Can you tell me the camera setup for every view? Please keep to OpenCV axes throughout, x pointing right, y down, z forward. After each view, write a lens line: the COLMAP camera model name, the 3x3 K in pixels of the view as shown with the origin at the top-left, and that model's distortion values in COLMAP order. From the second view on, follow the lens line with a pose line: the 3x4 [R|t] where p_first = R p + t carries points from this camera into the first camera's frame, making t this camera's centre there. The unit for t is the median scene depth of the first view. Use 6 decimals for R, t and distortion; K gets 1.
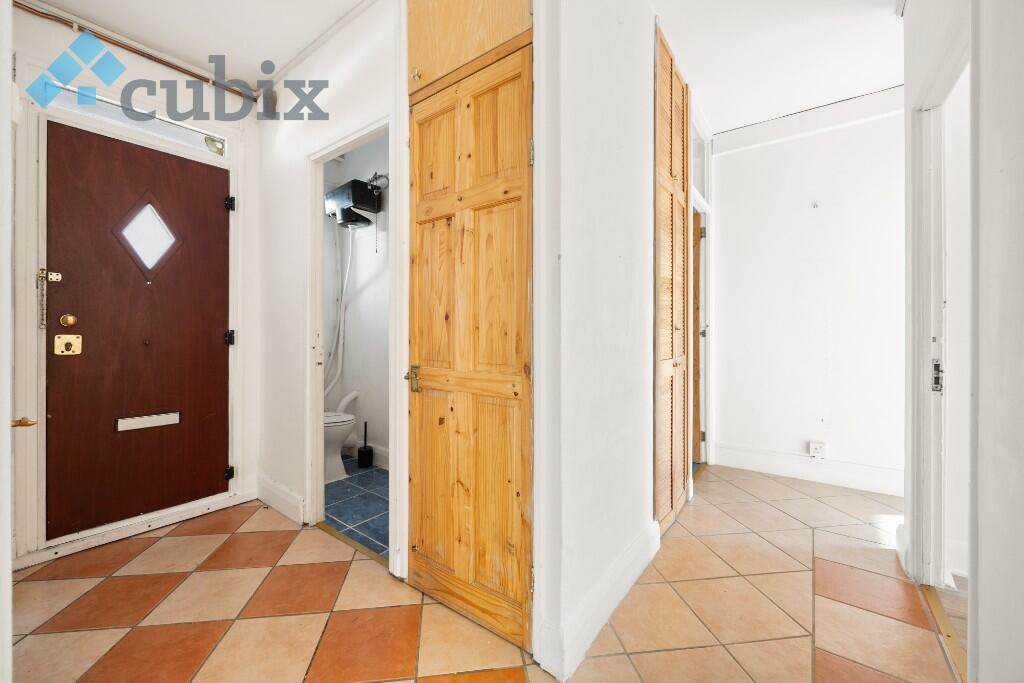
lens RADIAL K [[406.8, 0, 502.4], [0, 406.8, 330.9], [0, 0, 1]] dist [-0.003180, -0.000170]
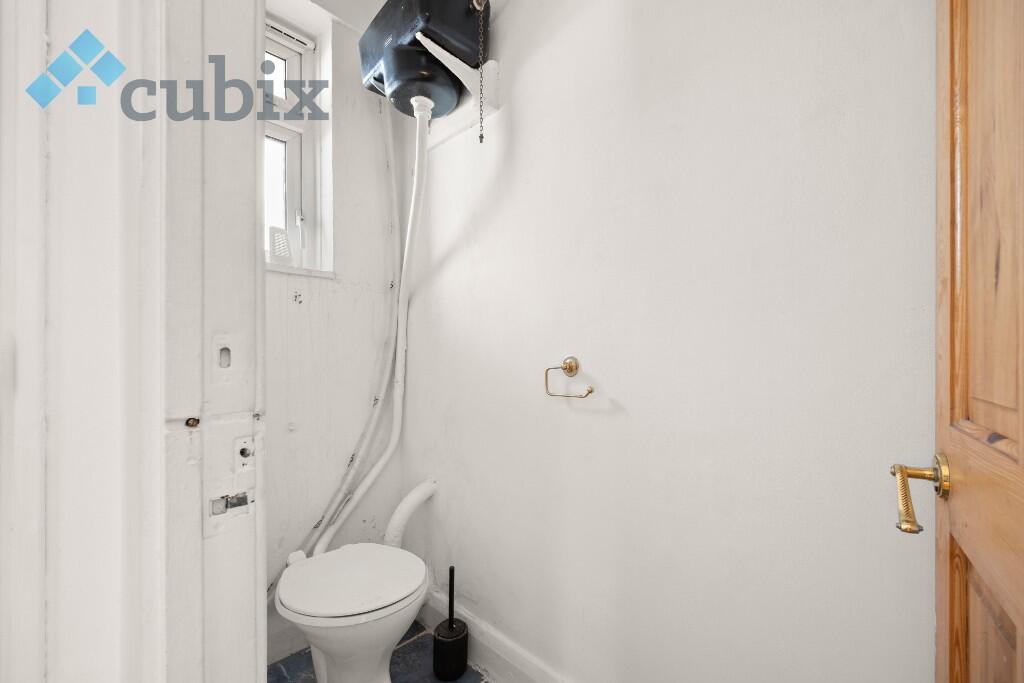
lens RADIAL K [[396.8, 0, 507.9], [0, 396.8, 338.8], [0, 0, 1]] dist [0.083242, -0.041430]
pose [[0.992719, -0.003690, -0.120395, -0.222207], [0.003541, 0.999993, -0.001452, -0.012289], [0.120399, 0.001015, 0.992725, 0.569719]]
